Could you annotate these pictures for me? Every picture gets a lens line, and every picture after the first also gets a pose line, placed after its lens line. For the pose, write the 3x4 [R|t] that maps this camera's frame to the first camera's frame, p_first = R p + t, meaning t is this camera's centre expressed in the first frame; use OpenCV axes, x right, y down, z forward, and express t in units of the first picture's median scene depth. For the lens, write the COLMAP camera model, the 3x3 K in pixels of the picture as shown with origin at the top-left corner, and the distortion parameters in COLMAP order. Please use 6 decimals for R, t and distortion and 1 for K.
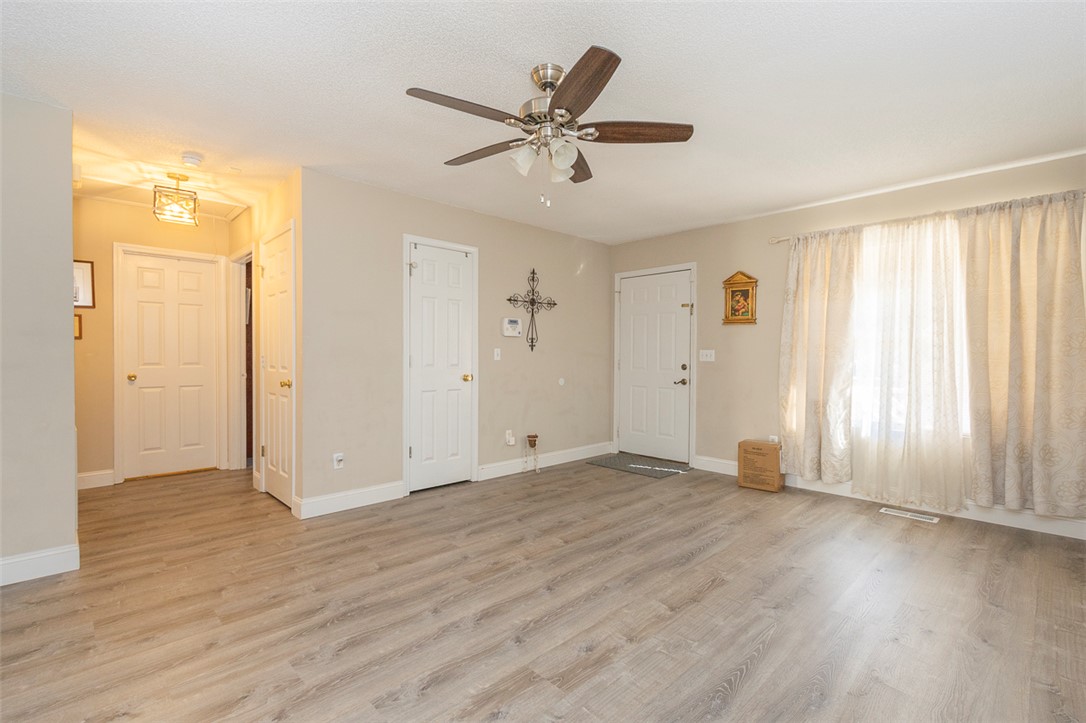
lens RADIAL K [[494.3, 0, 545.5], [0, 494.3, 356.9], [0, 0, 1]] dist [0.000639, 0.000972]
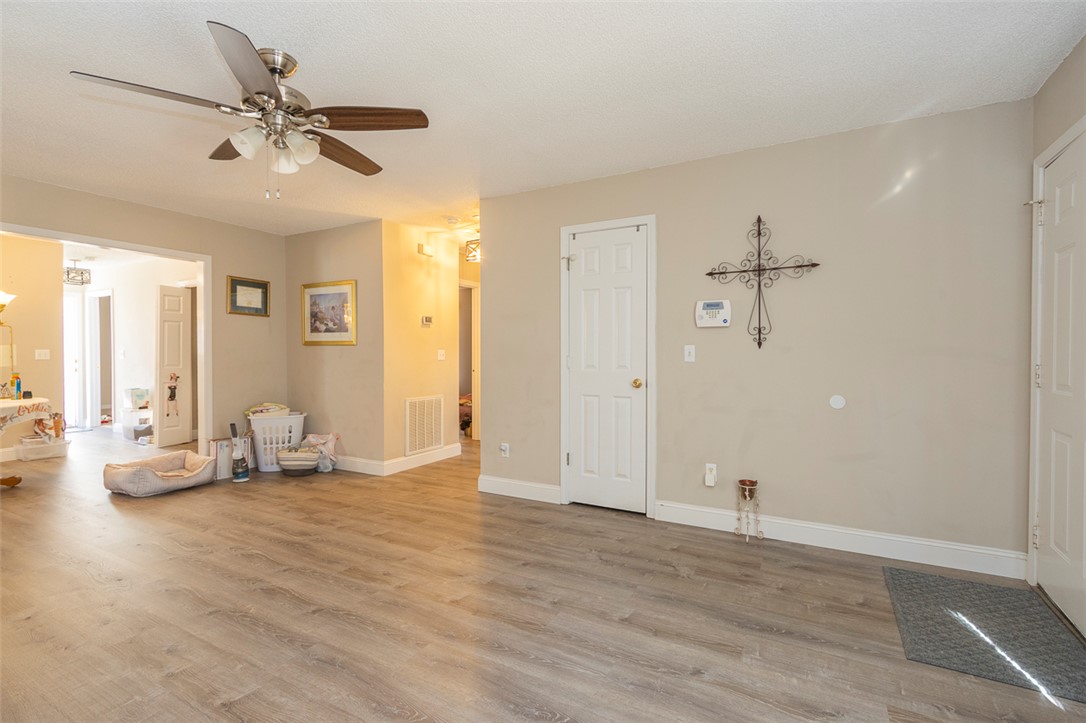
lens RADIAL K [[494.3, 0, 545.5], [0, 494.3, 356.9], [0, 0, 1]] dist [0.000639, 0.000972]
pose [[0.297657, 0.001501, -0.954672, 0.538200], [-0.001663, 0.999998, 0.001053, -0.000735], [0.954672, 0.001274, 0.297658, 0.604512]]
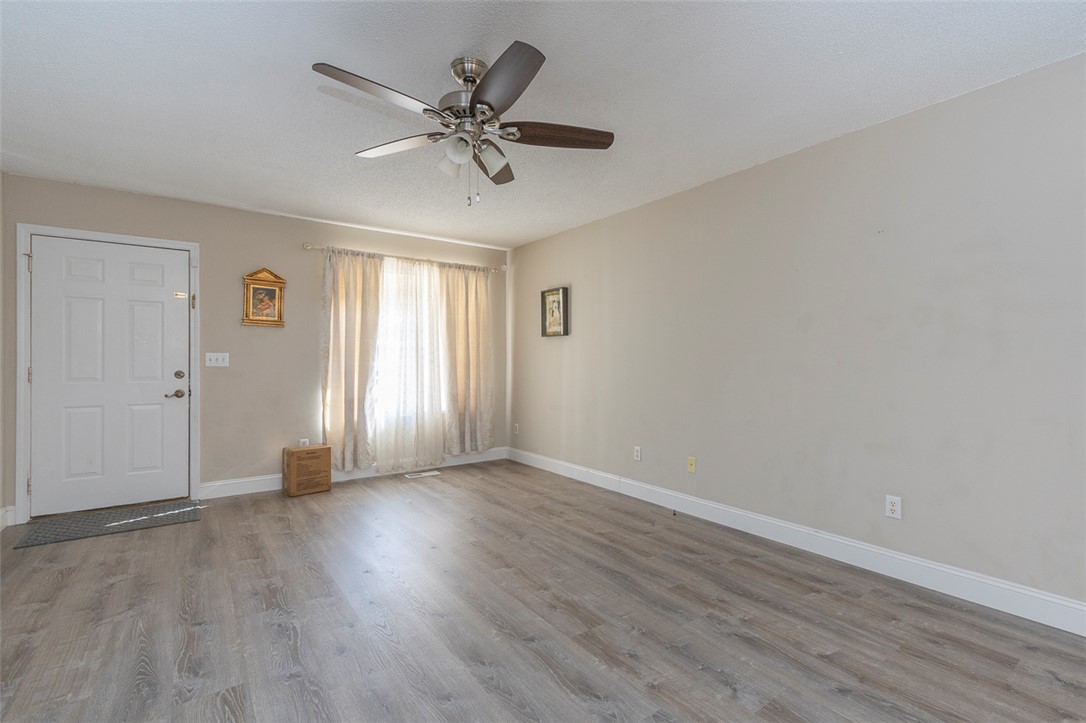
lens RADIAL K [[494.3, 0, 545.5], [0, 494.3, 356.9], [0, 0, 1]] dist [0.000639, 0.000972]
pose [[0.147447, 0.001453, 0.989069, -0.457102], [0.003576, 0.999992, -0.002002, -0.004317], [-0.989063, 0.003832, 0.147441, 0.358444]]
